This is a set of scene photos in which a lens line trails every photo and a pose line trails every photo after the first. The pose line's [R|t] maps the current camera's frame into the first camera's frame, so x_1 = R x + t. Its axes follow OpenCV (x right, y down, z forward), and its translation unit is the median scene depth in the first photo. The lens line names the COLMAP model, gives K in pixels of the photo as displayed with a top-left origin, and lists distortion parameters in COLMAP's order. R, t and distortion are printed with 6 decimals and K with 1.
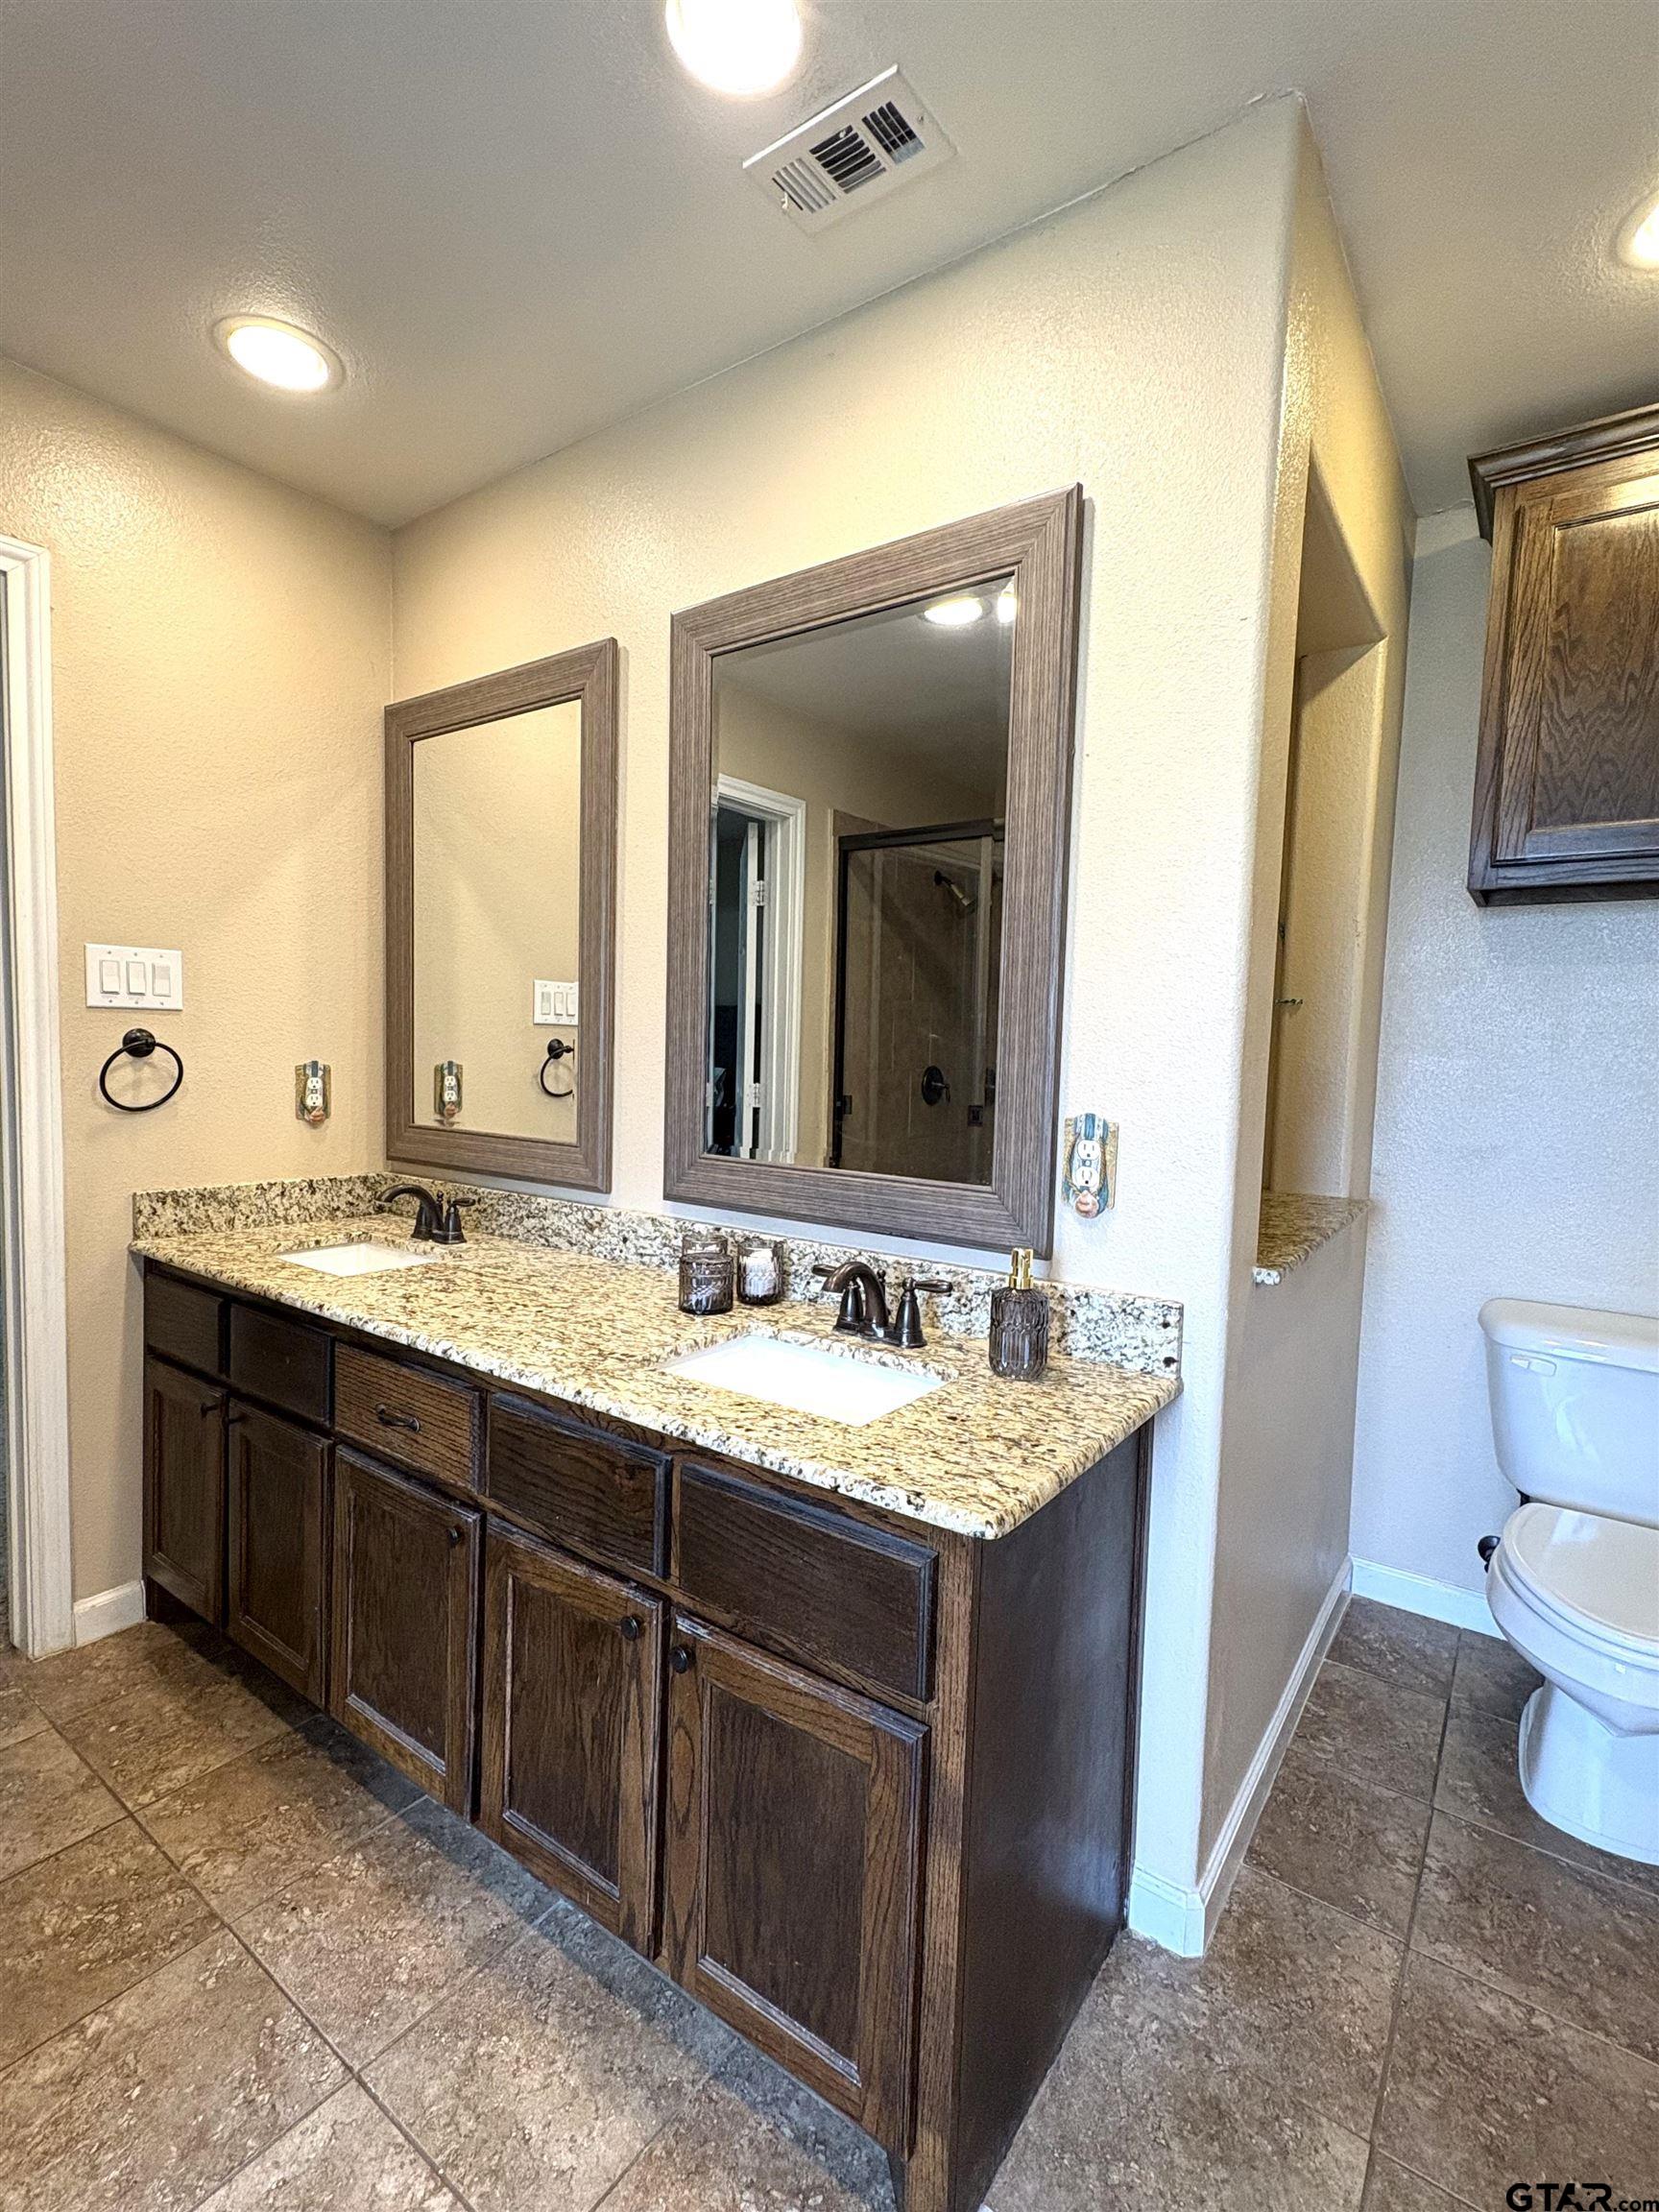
lens RADIAL K [[1011.9, 0, 831.5], [0, 1011.9, 1110.0], [0, 0, 1]] dist [0.000033, 0.000165]
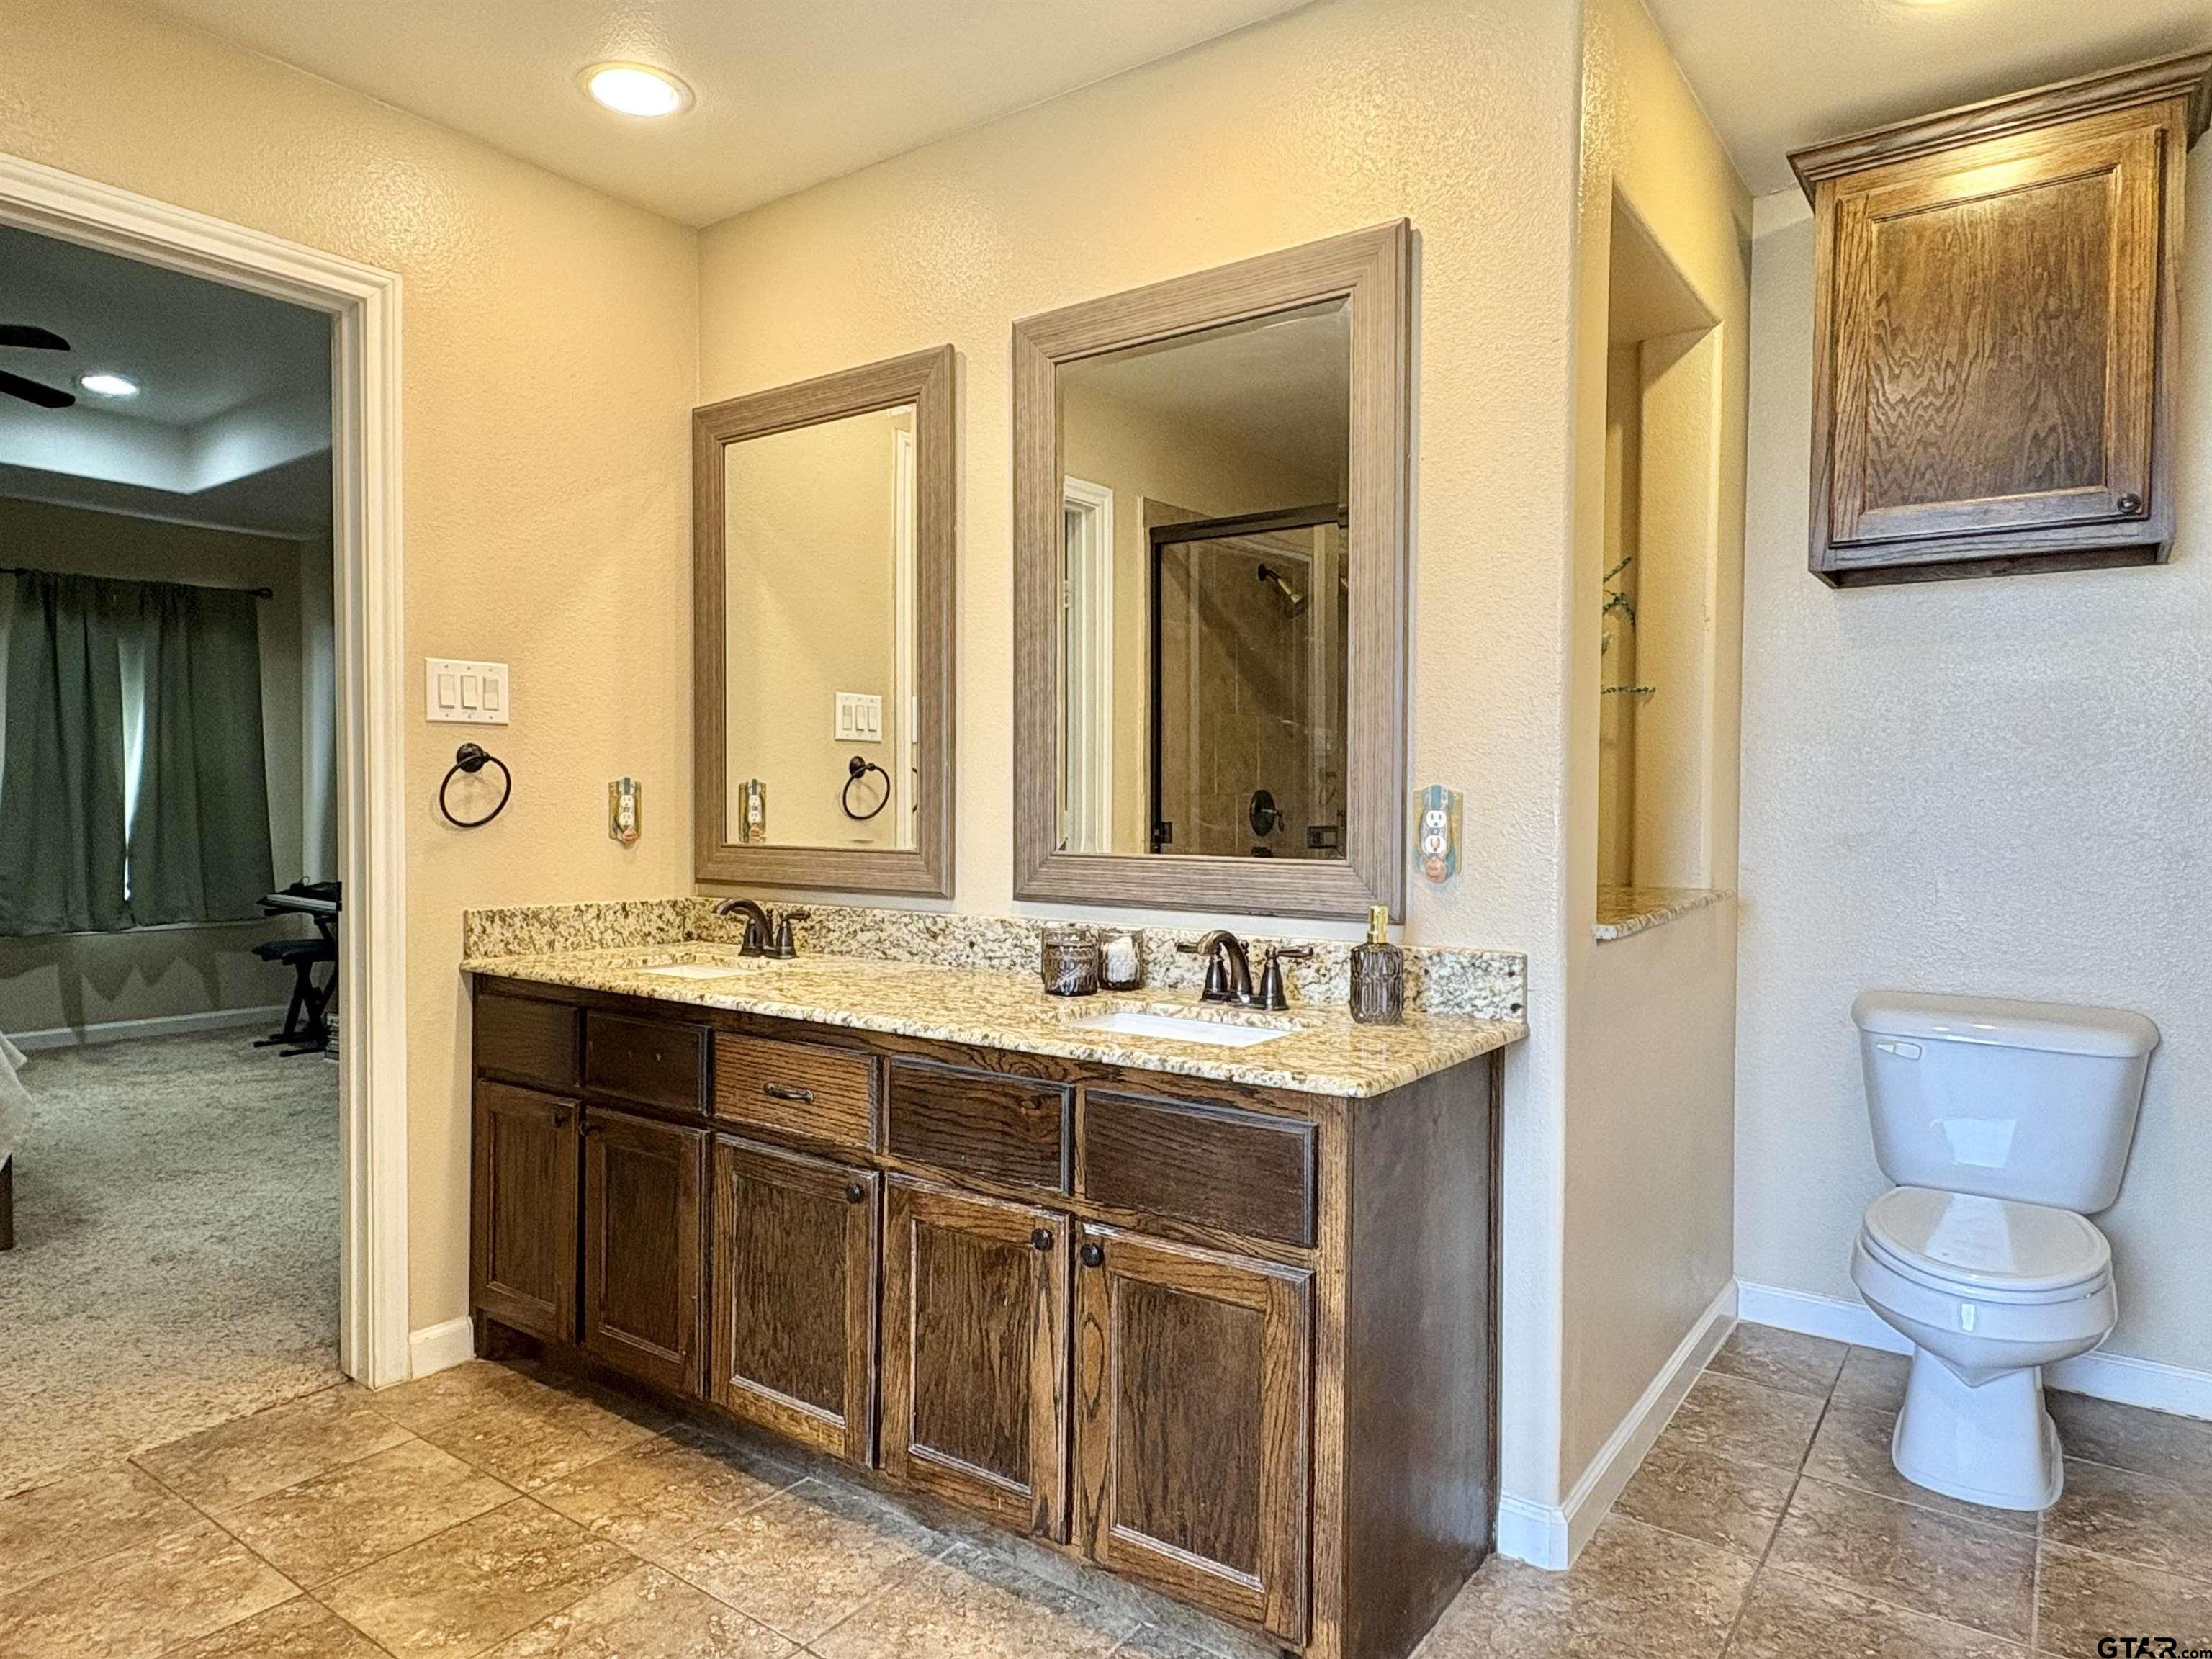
lens RADIAL K [[1354.0, 0, 1103.0], [0, 1354.0, 824.6], [0, 0, 1]] dist [-0.000777, 0.002053]
pose [[0.999733, -0.022807, -0.003663, -0.081837], [0.022631, 0.998845, -0.042376, 0.083757], [0.004626, 0.042282, 0.999095, -0.378938]]
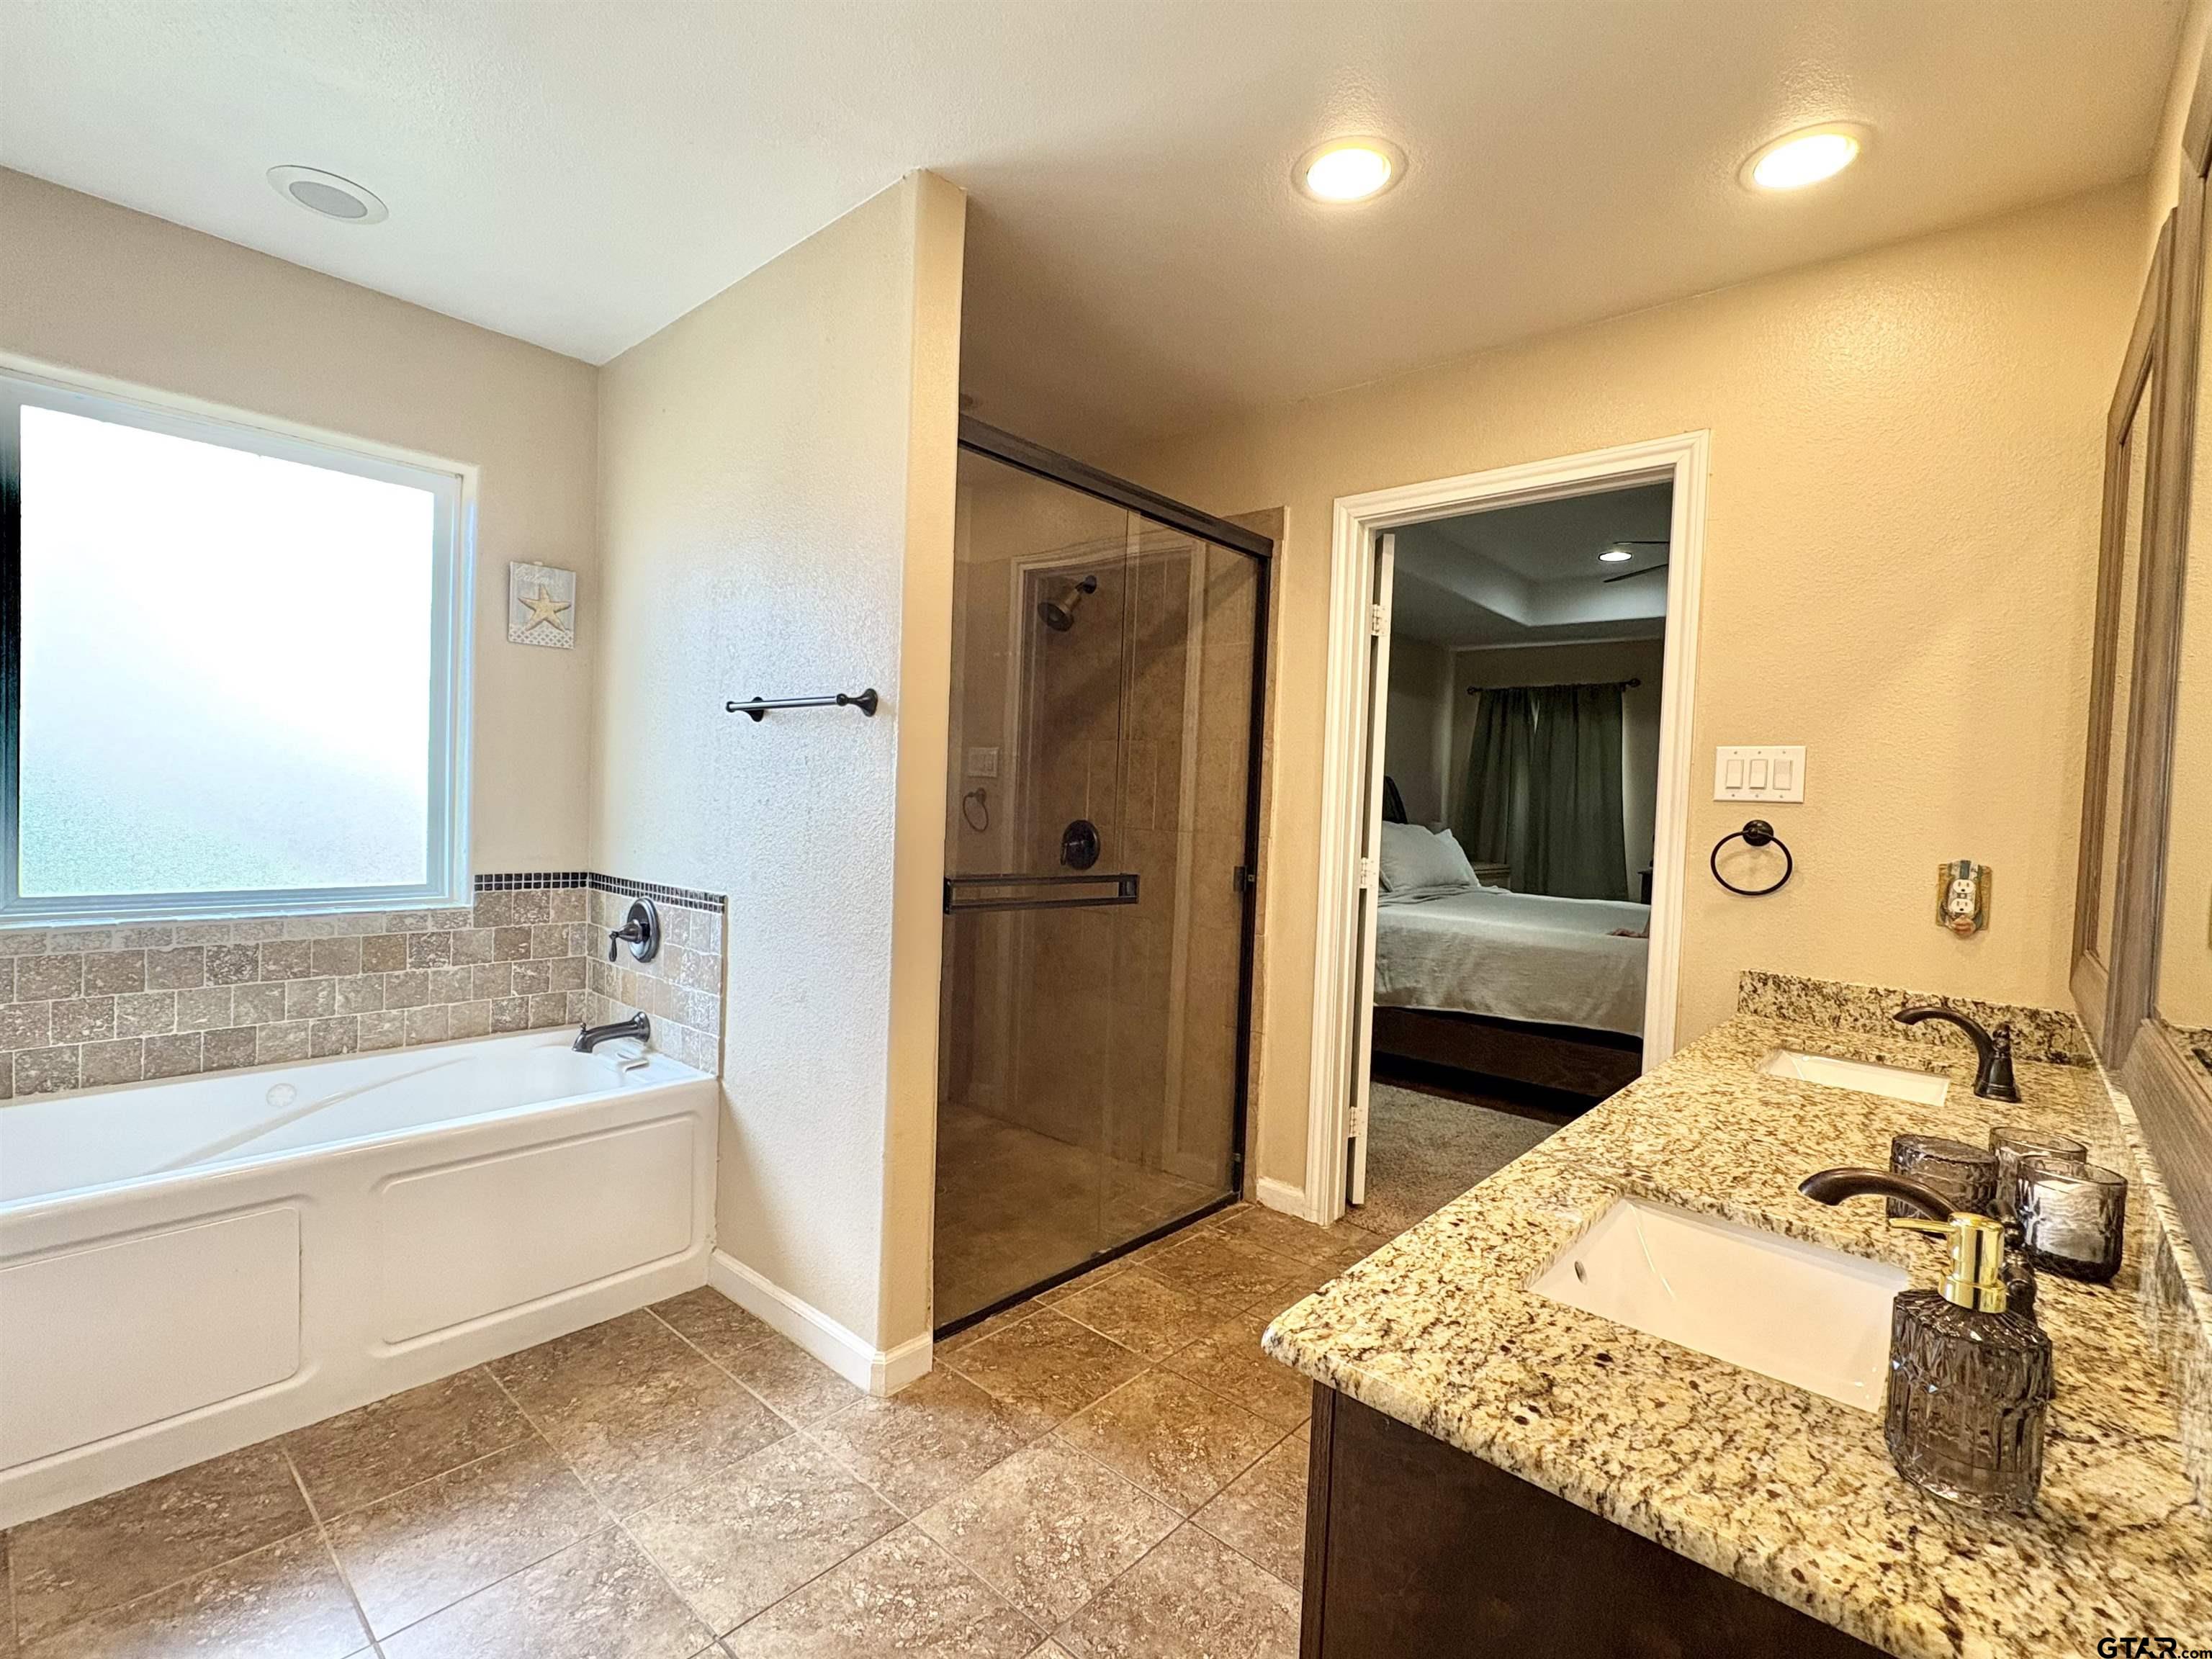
lens RADIAL K [[1011.9, 0, 1103.3], [0, 1011.9, 828.8], [0, 0, 1]] dist [0.000033, 0.000165]
pose [[-0.099916, -0.001316, -0.994995, 0.577599], [-0.107634, 0.994145, 0.009494, -0.006363], [0.989157, 0.108044, -0.099473, 0.504300]]
